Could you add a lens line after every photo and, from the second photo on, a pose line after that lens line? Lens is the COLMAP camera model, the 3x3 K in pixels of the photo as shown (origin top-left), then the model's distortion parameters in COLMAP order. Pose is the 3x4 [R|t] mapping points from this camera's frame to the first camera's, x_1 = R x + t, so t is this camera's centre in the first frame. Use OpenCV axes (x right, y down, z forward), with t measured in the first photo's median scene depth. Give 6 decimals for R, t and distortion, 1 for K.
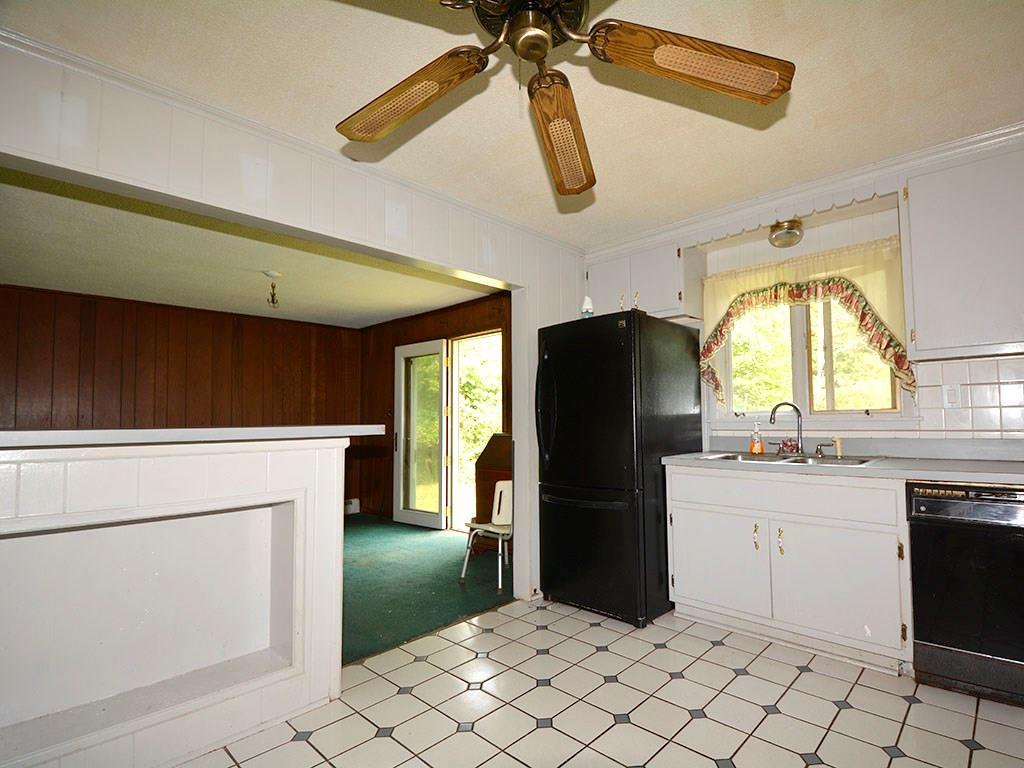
lens RADIAL K [[518.1, 0, 512.6], [0, 518.1, 394.7], [0, 0, 1]] dist [0.000206, -0.000491]
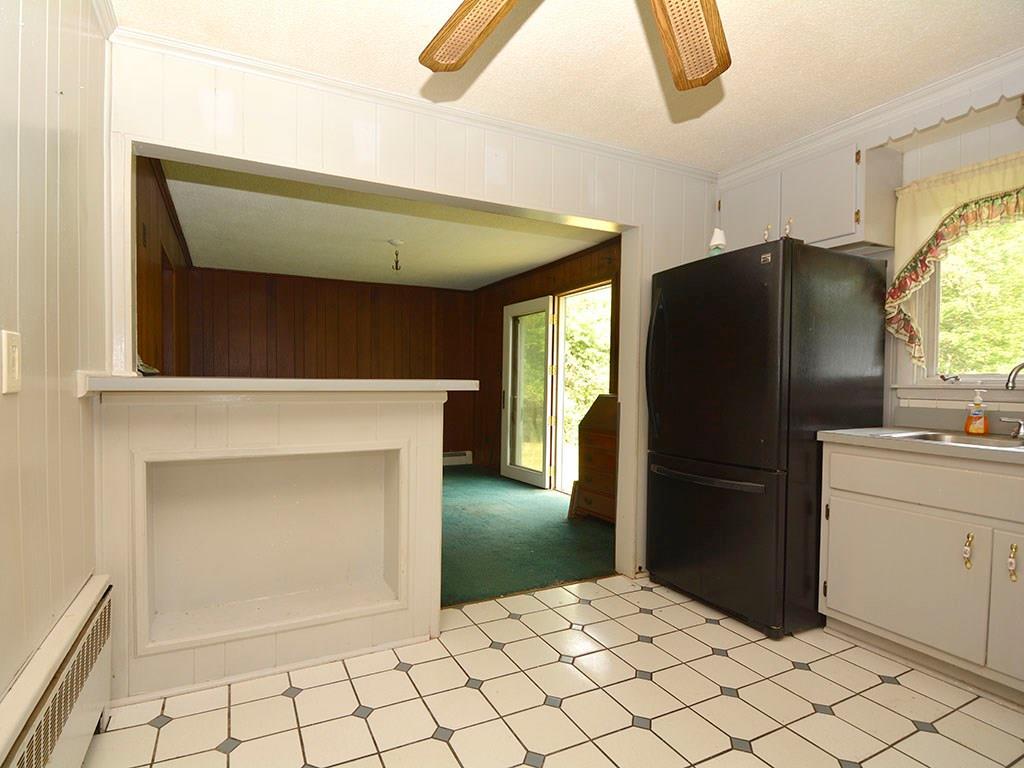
lens RADIAL K [[483.2, 0, 450.5], [0, 483.2, 385.2], [0, 0, 1]] dist [0.023208, -0.022877]
pose [[0.934086, 0.028597, -0.355900, 0.026746], [-0.008394, 0.998271, 0.058182, 0.012142], [0.356948, -0.051359, 0.932711, 0.107174]]
